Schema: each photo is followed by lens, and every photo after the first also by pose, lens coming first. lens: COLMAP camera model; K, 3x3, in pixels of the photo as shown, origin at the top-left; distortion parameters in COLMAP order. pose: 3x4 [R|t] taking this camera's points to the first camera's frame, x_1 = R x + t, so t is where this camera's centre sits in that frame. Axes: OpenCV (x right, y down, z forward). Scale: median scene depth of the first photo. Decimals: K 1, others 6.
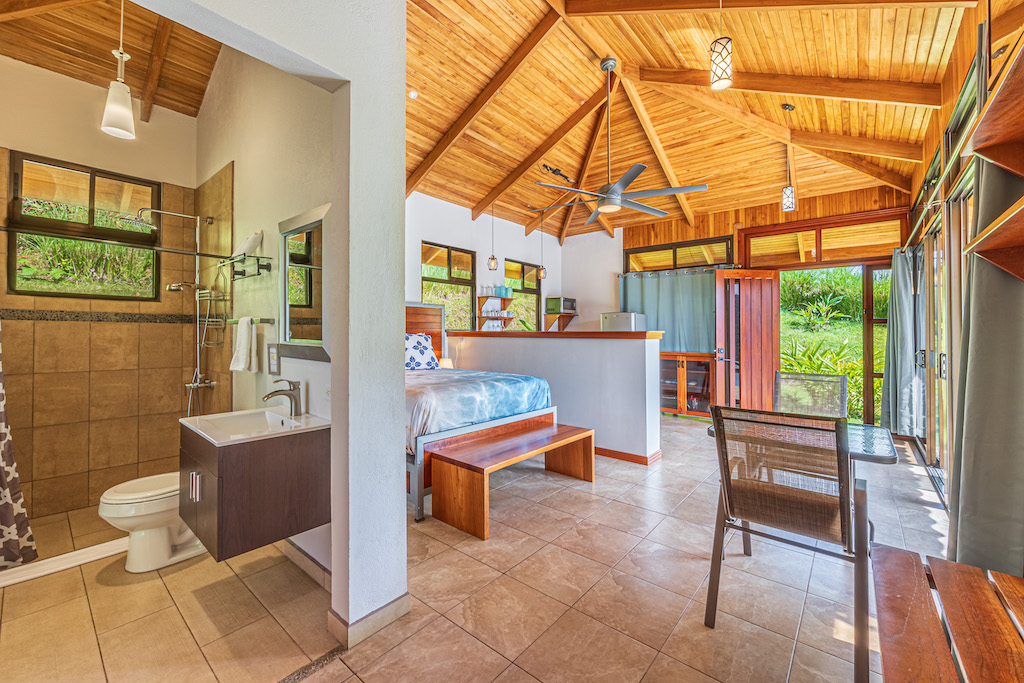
lens RADIAL K [[404.5, 0, 518.8], [0, 404.5, 334.6], [0, 0, 1]] dist [-0.003189, -0.000557]
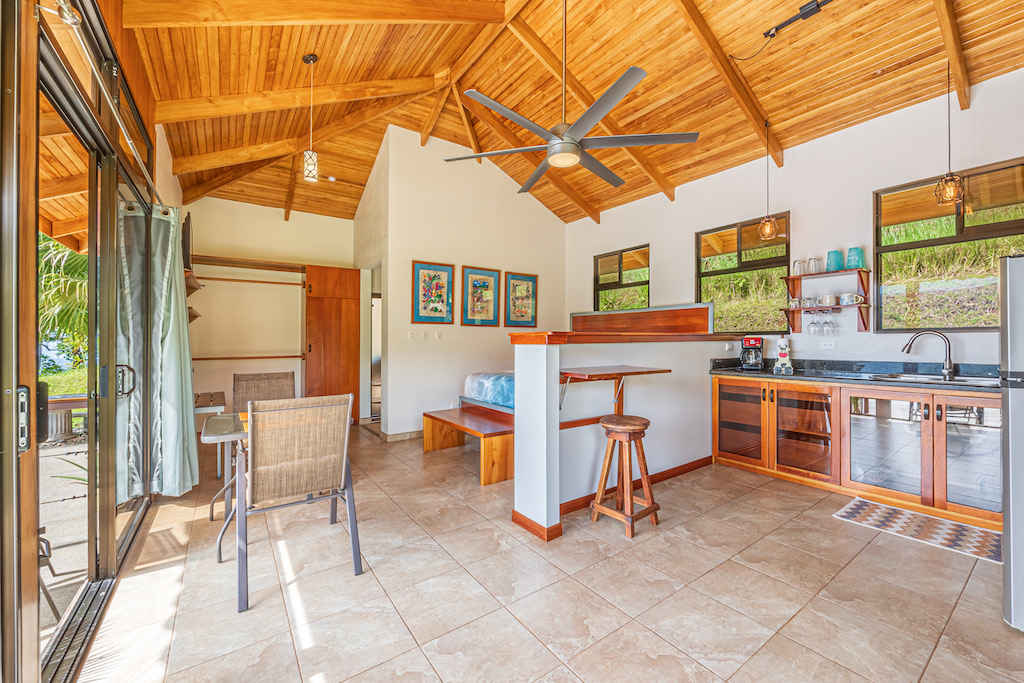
lens RADIAL K [[407.0, 0, 518.6], [0, 407.0, 333.2], [0, 0, 1]] dist [-0.000706, 0.000143]
pose [[-0.248029, -0.018504, -0.968576, 0.732757], [0.004344, 0.999786, -0.020213, 0.004759], [0.968743, -0.009220, -0.247895, 0.857461]]
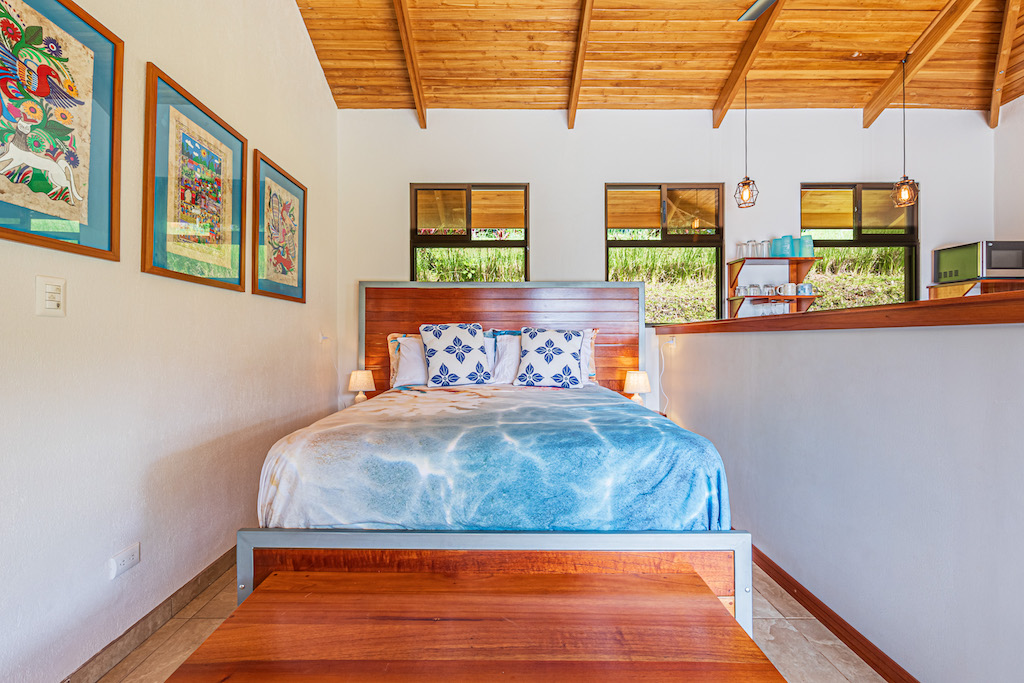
lens RADIAL K [[416.2, 0, 500.1], [0, 416.2, 342.5], [0, 0, 1]] dist [-0.004608, -0.000462]
pose [[0.639605, -0.001893, -0.768701, 0.159220], [0.003069, 0.999995, 0.000091, 0.017081], [0.768697, -0.002417, 0.639608, 0.462611]]
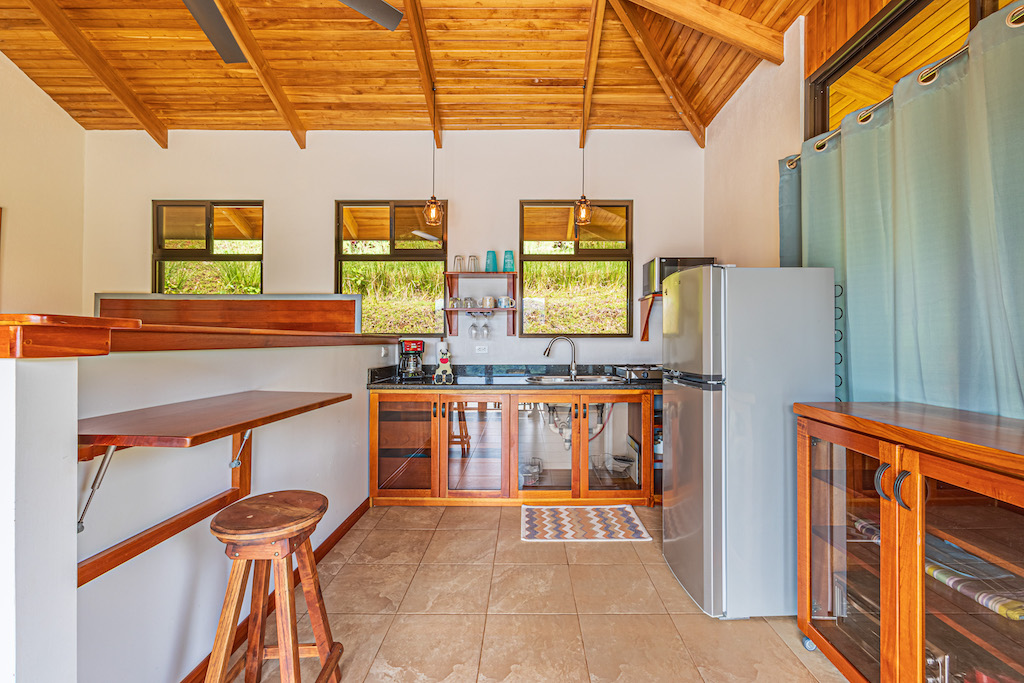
lens RADIAL K [[410.8, 0, 522.1], [0, 410.8, 344.6], [0, 0, 1]] dist [-0.006575, -0.000245]
pose [[0.640893, 0.002948, -0.767624, 0.488288], [0.000197, 0.999992, 0.004005, 0.003245], [0.767630, -0.002718, 0.640887, 0.815503]]
